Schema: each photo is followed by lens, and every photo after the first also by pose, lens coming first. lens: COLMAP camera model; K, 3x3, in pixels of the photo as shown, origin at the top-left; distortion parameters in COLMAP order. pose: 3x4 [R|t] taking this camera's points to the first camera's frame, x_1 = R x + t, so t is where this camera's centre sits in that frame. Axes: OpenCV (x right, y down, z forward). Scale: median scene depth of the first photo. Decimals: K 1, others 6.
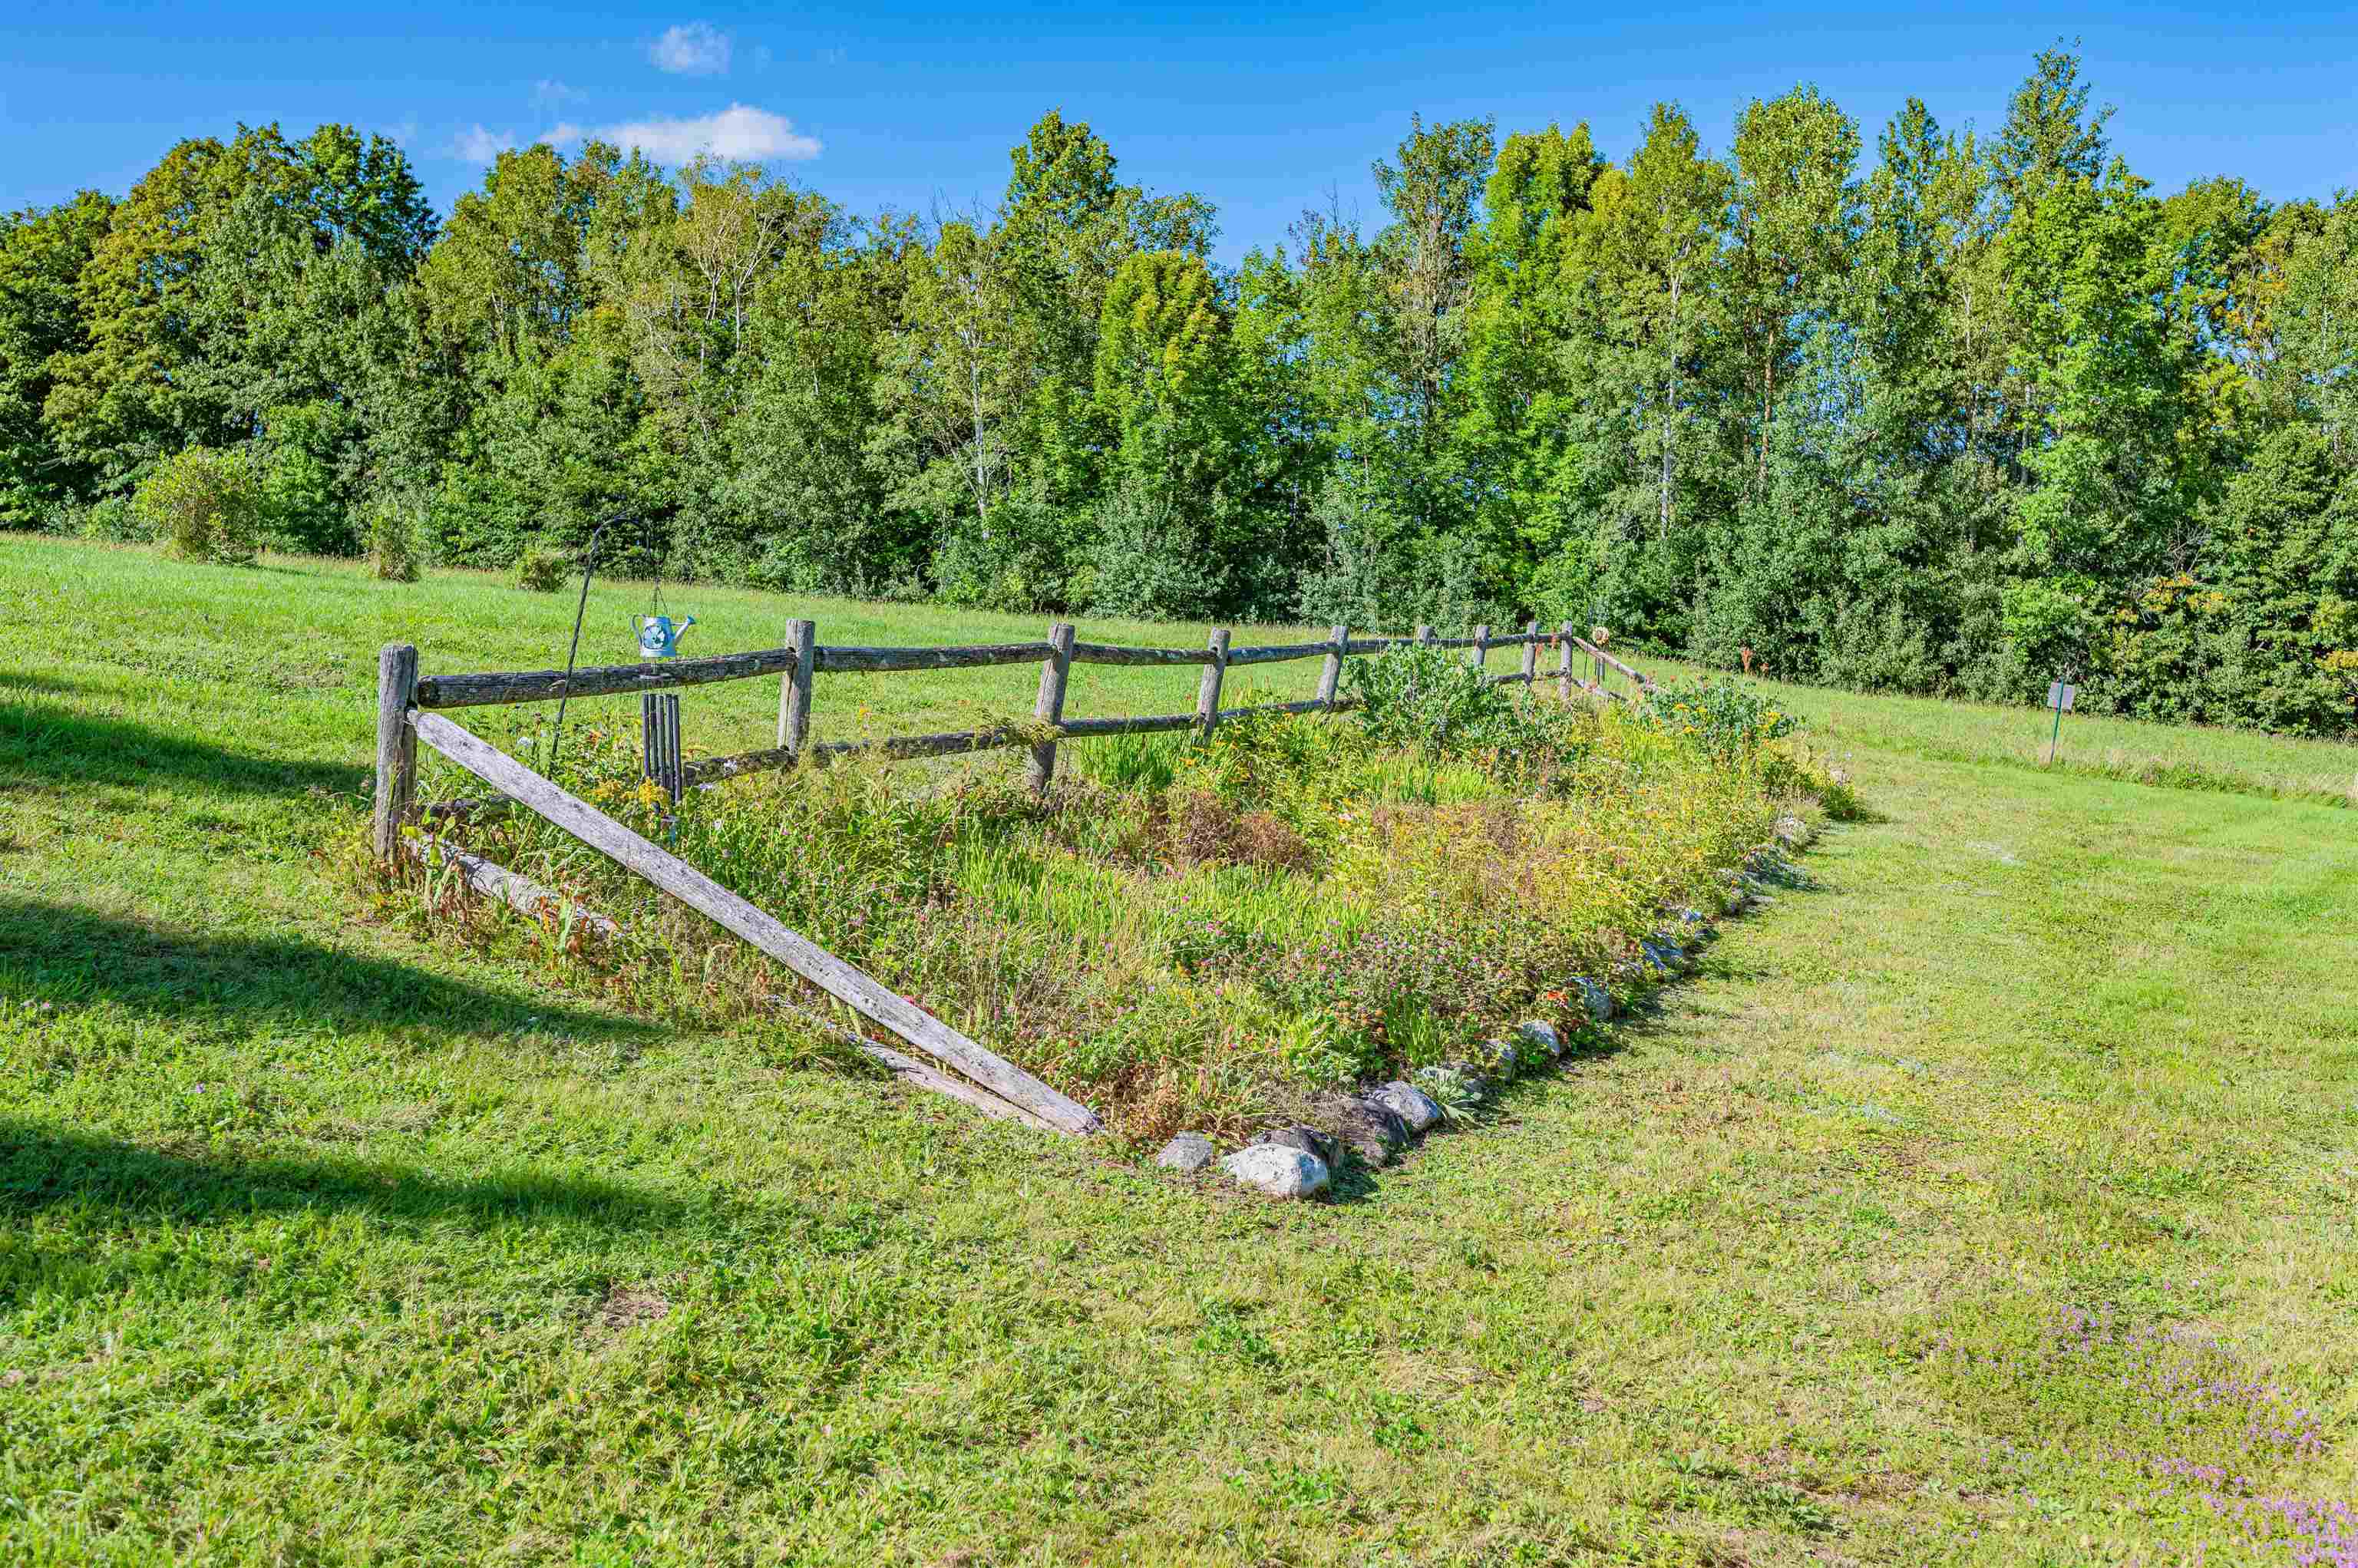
lens RADIAL K [[2035.4, 0, 1175.8], [0, 2035.4, 778.5], [0, 0, 1]] dist [-0.003145, 0.008871]
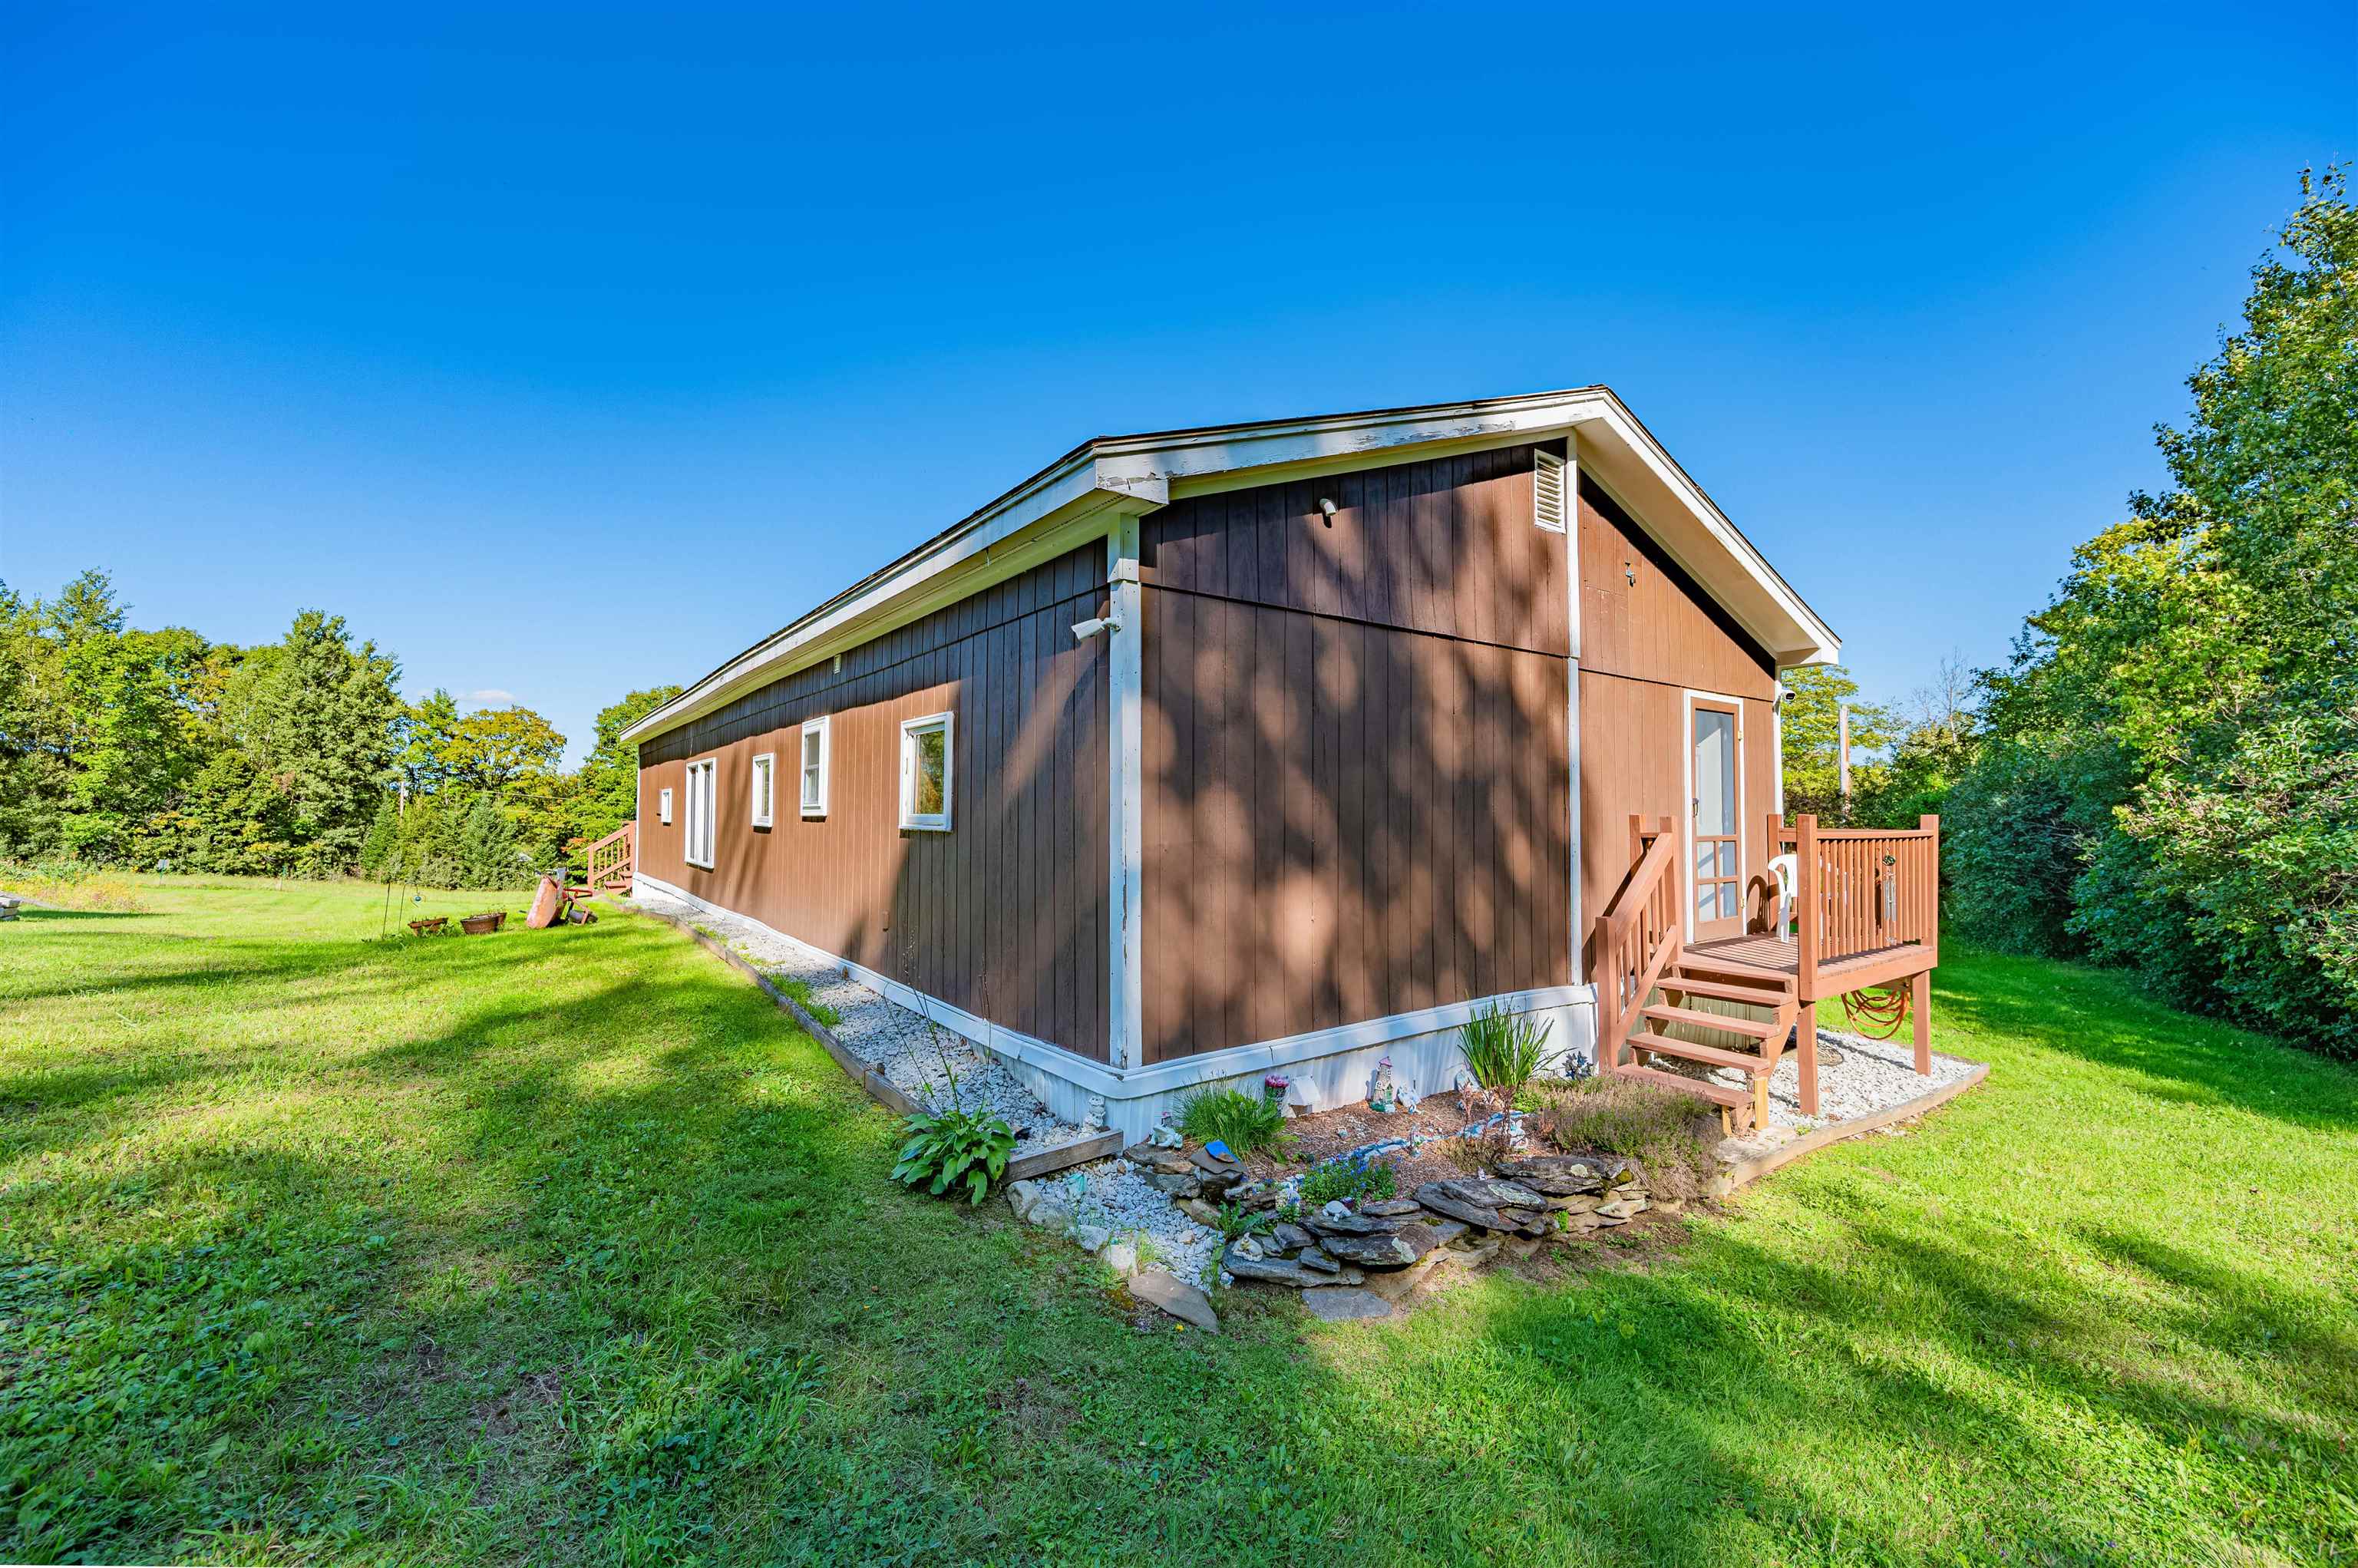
lens RADIAL K [[927.8, 0, 1169.8], [0, 927.8, 776.0], [0, 0, 1]] dist [-0.001566, -0.000440]
pose [[0.266193, 0.044402, 0.962897, -0.212641], [0.085435, 0.993920, -0.069451, 0.027593], [-0.960126, 0.100753, 0.260781, -0.354498]]
